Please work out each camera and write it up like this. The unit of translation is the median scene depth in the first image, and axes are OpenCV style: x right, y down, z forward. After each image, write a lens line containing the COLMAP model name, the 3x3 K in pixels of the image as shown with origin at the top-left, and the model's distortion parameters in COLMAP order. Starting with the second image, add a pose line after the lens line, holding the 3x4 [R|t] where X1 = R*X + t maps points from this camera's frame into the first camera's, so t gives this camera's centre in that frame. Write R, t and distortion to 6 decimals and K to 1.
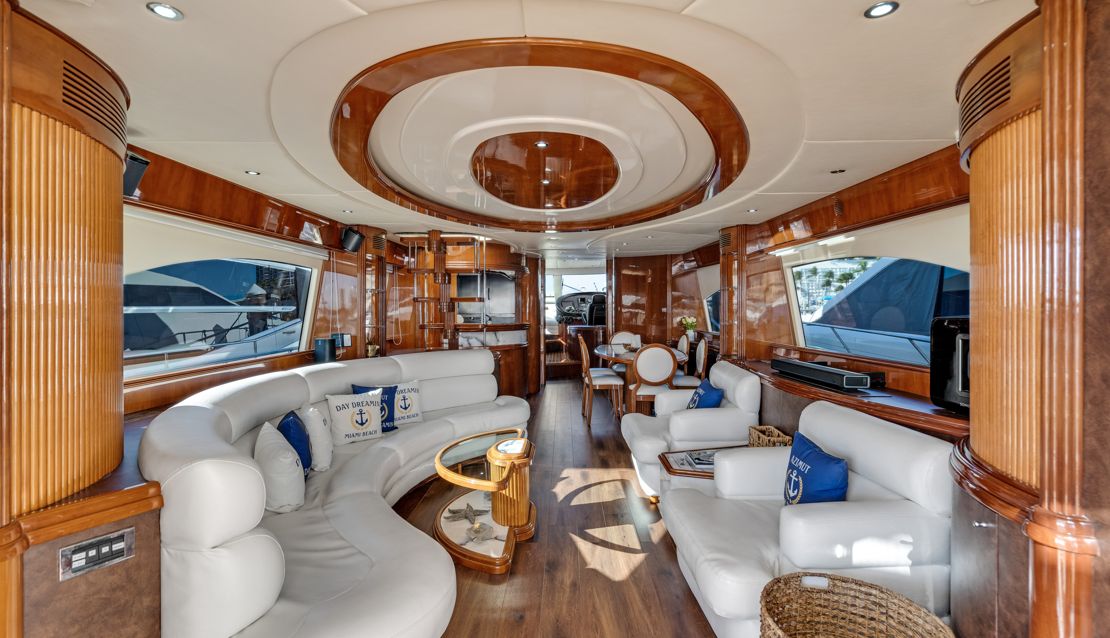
lens RADIAL K [[512.2, 0, 557.1], [0, 512.2, 310.4], [0, 0, 1]] dist [-0.001089, -0.000042]
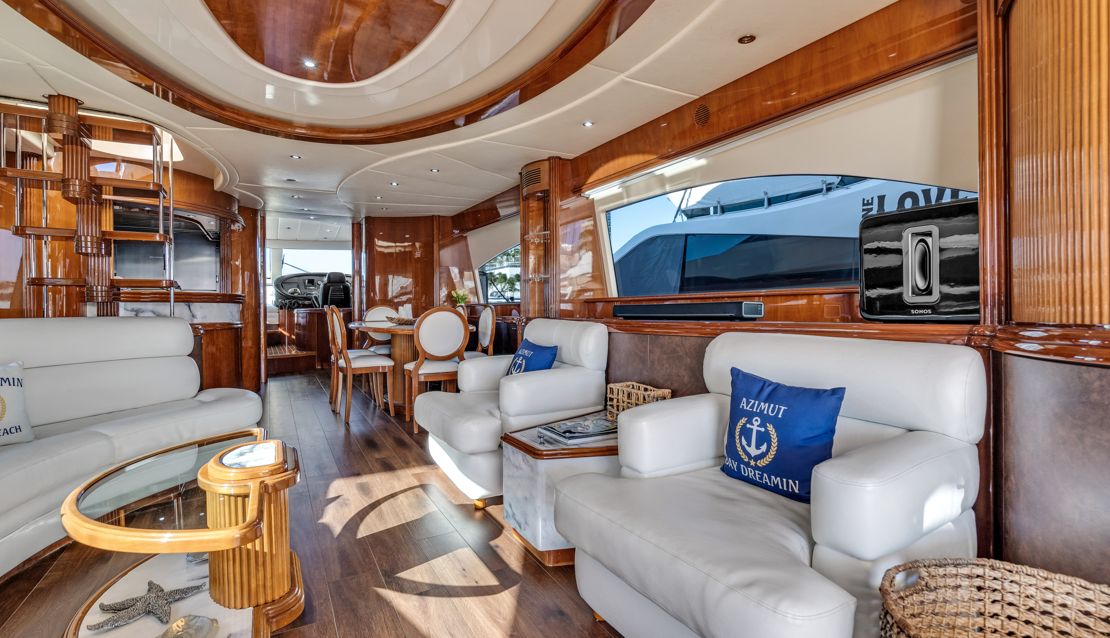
lens RADIAL K [[512.2, 0, 557.1], [0, 512.2, 310.4], [0, 0, 1]] dist [-0.001089, -0.000042]
pose [[0.864966, -0.004466, 0.501811, -0.069660], [0.006438, 0.999977, -0.002197, 0.098931], [-0.501789, 0.005132, 0.864975, 0.316144]]
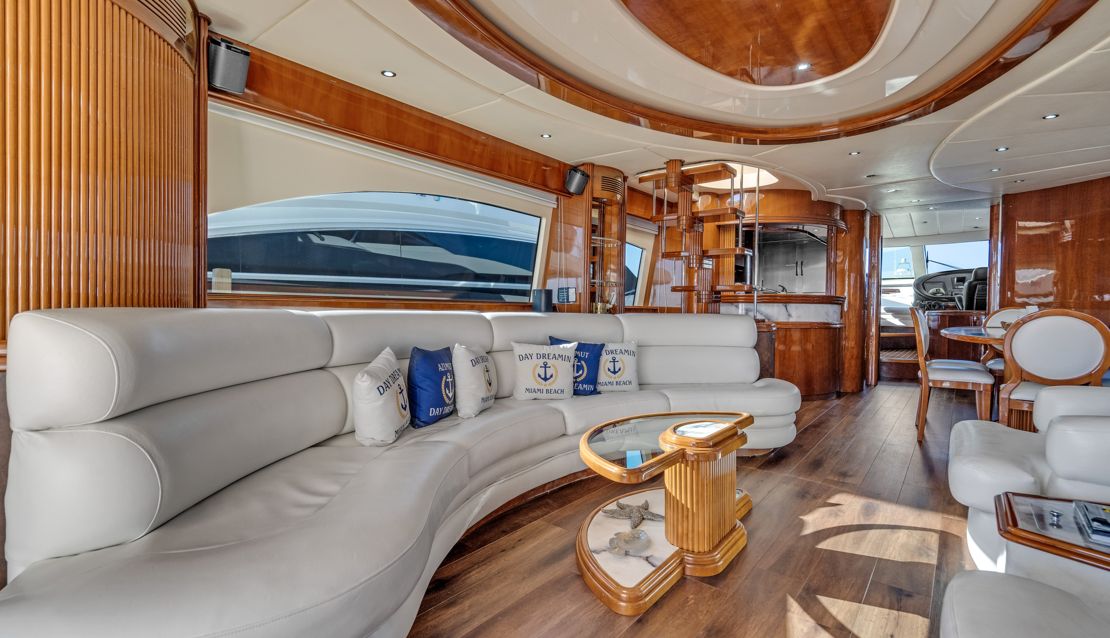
lens RADIAL K [[510.5, 0, 555.0], [0, 510.5, 319.0], [0, 0, 1]] dist [-0.001505, 0.000184]
pose [[0.788521, 0.022079, -0.614612, 0.138813], [-0.015136, 0.999749, 0.016496, 0.100571], [0.614822, -0.003705, 0.788657, 0.319934]]
